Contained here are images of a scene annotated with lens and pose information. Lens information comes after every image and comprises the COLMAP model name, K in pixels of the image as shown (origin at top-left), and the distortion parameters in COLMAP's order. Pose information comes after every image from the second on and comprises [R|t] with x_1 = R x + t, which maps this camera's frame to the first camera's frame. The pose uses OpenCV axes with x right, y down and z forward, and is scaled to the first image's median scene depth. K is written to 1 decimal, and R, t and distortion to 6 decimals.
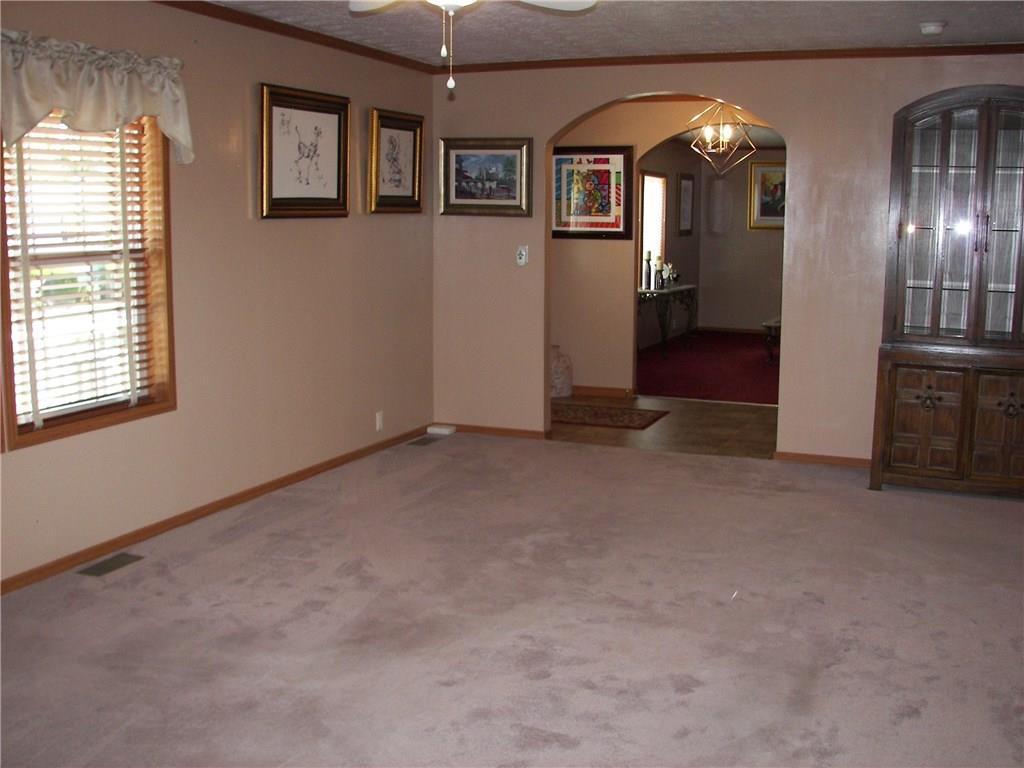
lens RADIAL K [[1084.9, 0, 512.0], [0, 1084.9, 384.7], [0, 0, 1]] dist [-0.136072, 0.000000]
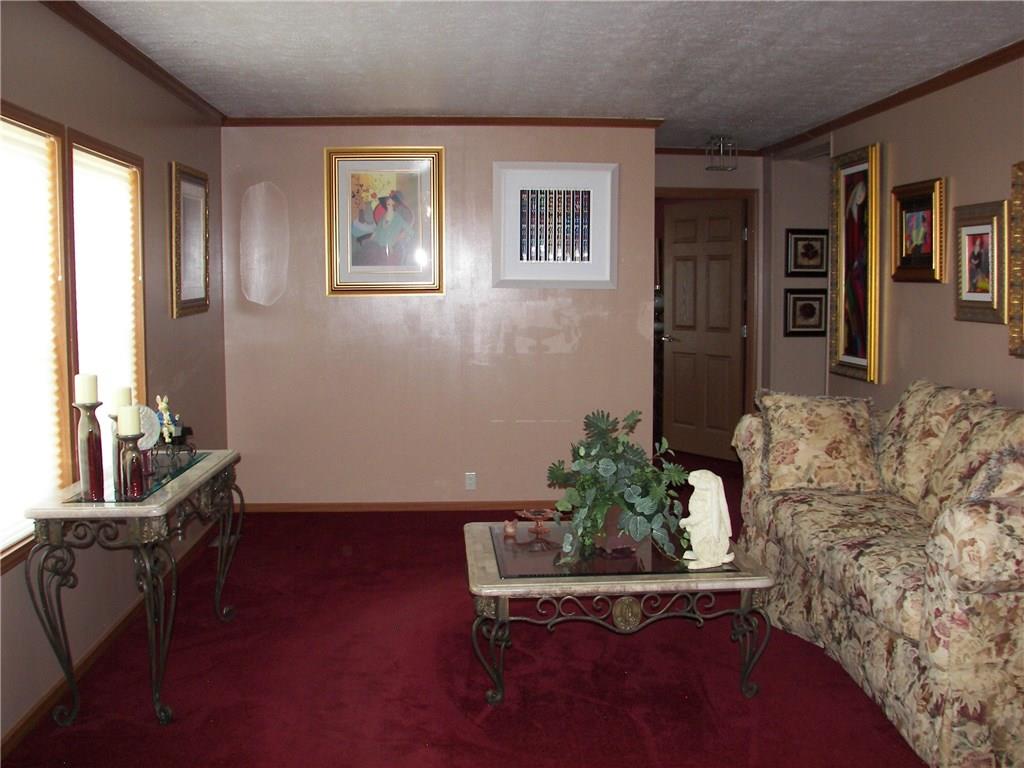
lens RADIAL K [[1084.9, 0, 512.3], [0, 1084.9, 381.7], [0, 0, 1]] dist [-0.136072, 0.000000]
pose [[0.893176, -0.055951, 0.446213, 0.080077], [0.089268, 0.994544, -0.053978, -0.075014], [-0.440759, 0.088044, 0.893297, 0.556265]]
